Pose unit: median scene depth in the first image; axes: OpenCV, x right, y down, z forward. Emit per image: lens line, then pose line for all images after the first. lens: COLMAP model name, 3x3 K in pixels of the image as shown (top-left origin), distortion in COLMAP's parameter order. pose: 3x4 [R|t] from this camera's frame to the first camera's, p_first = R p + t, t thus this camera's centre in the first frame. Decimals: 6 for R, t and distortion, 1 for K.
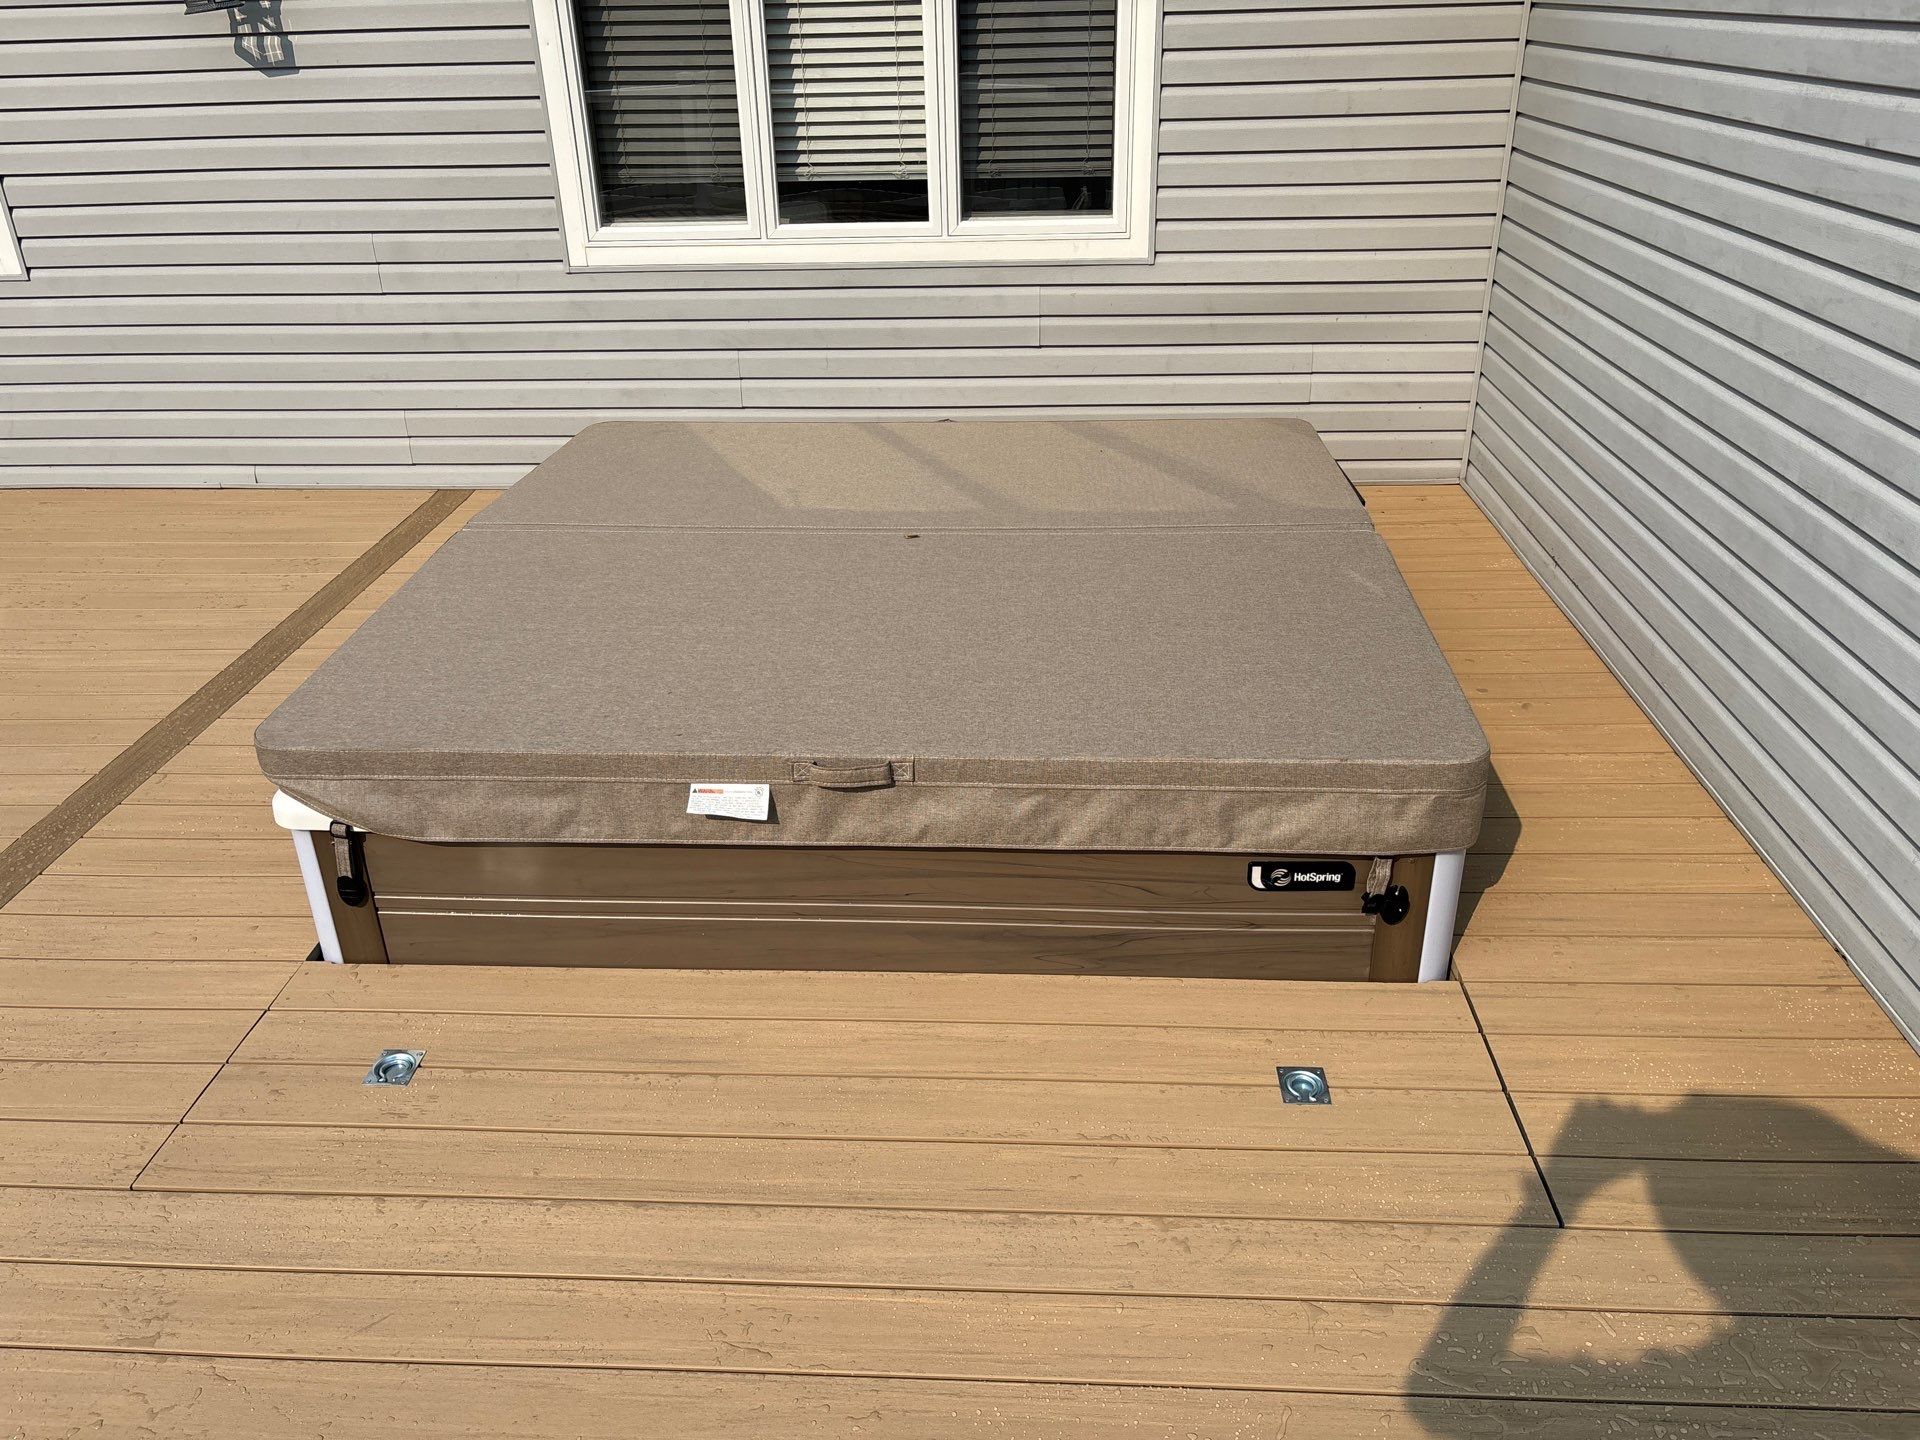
lens RADIAL K [[1492.0, 0, 967.1], [0, 1492.0, 712.7], [0, 0, 1]] dist [0.008670, -0.003879]
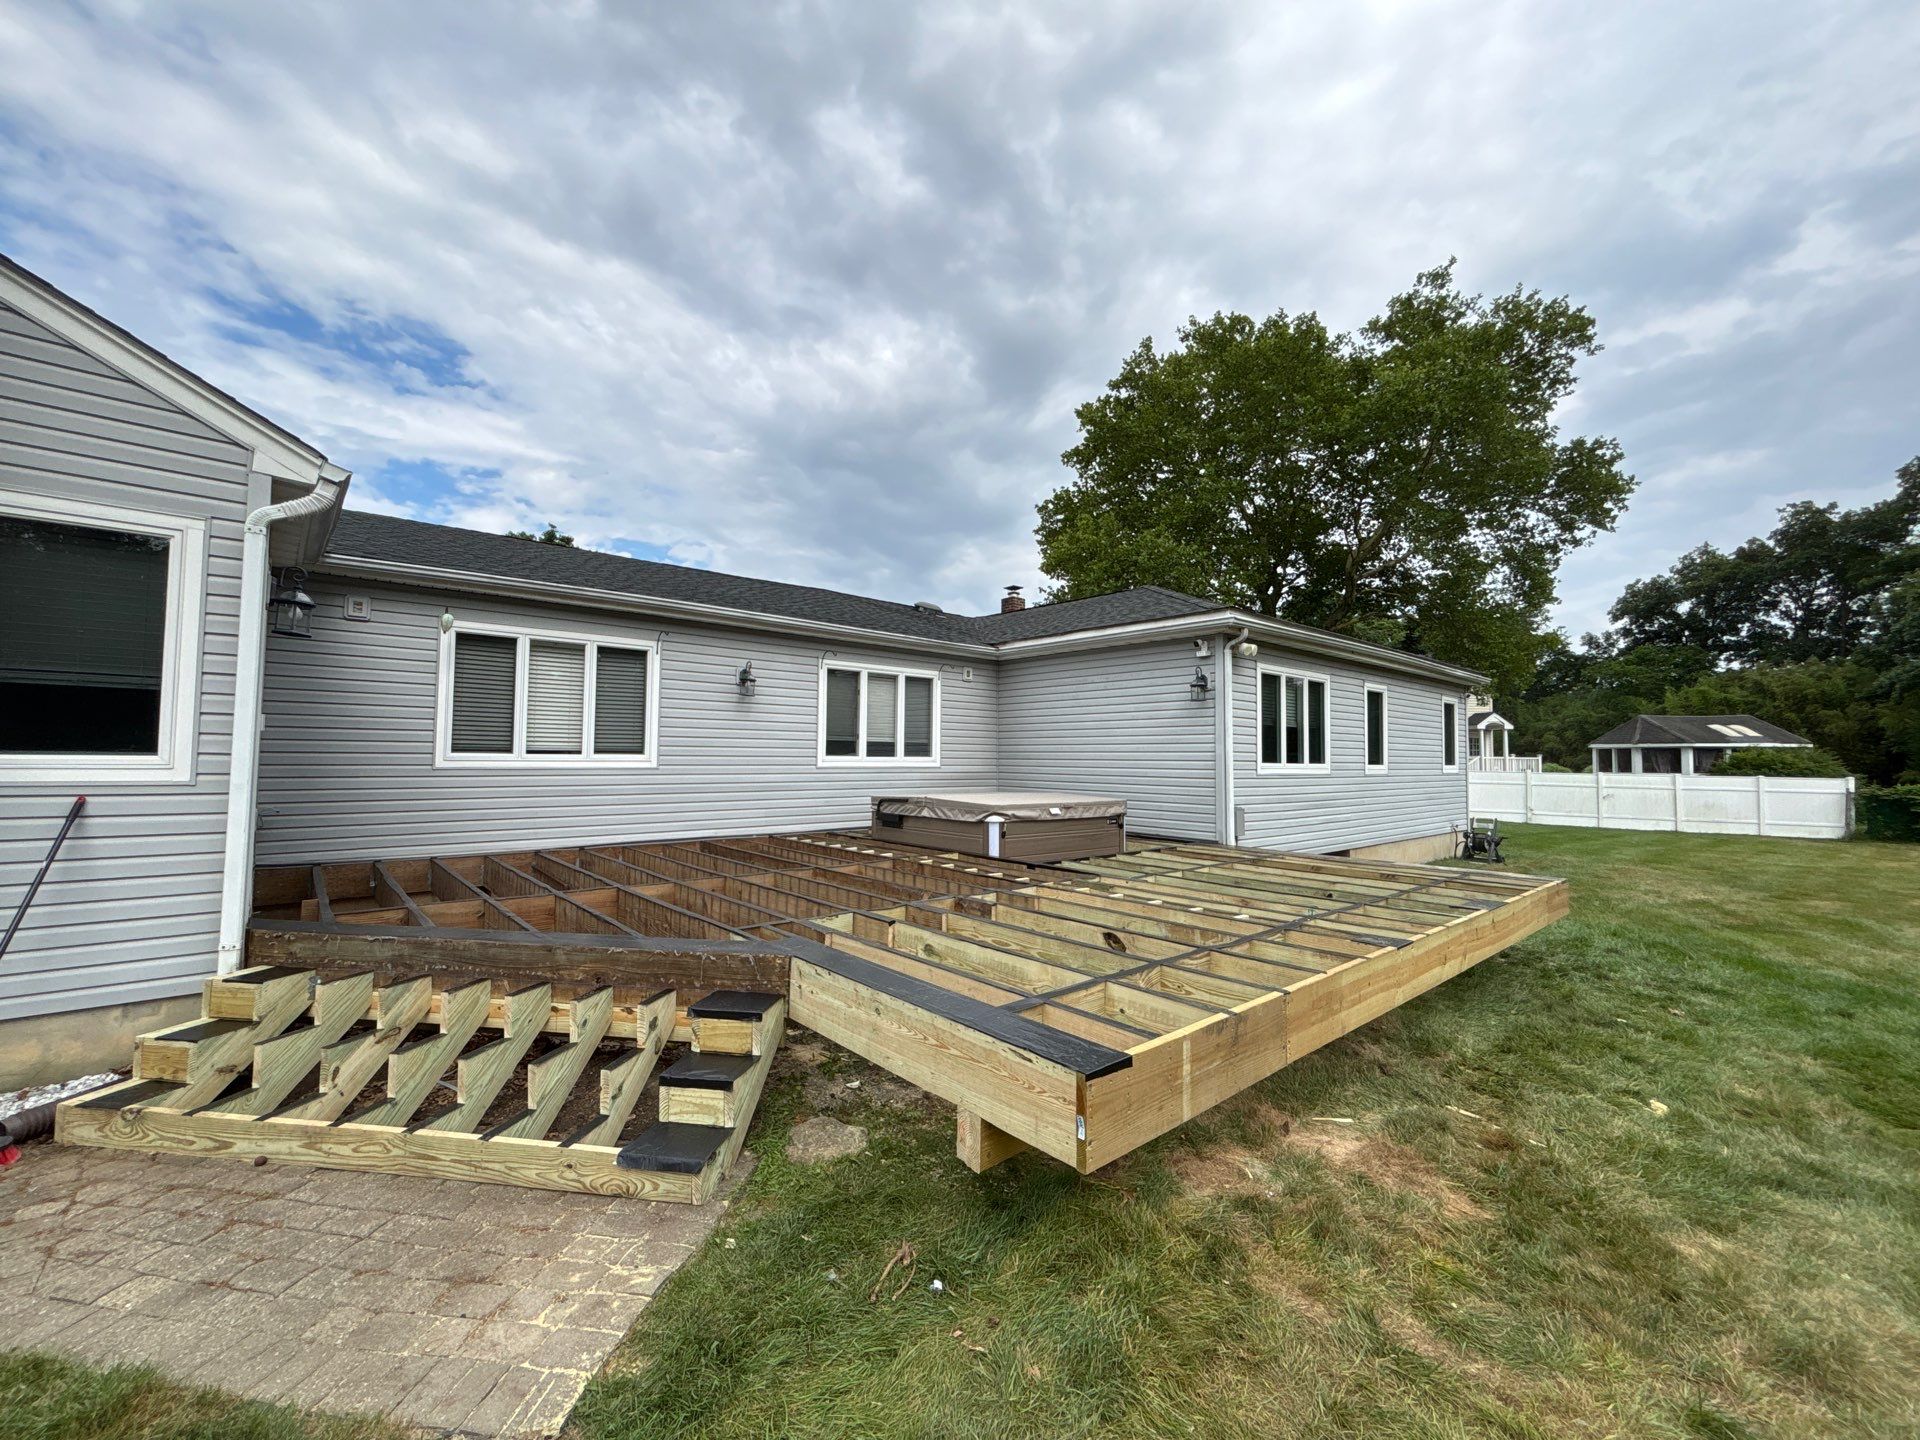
lens RADIAL K [[775.6, 0, 964.7], [0, 775.6, 725.1], [0, 0, 1]] dist [-0.000157, 0.000189]
pose [[0.712814, 0.057170, 0.699019, -1.398848], [0.286047, 0.886312, -0.364181, 0.418674], [-0.640370, 0.459545, 0.615423, -0.452562]]
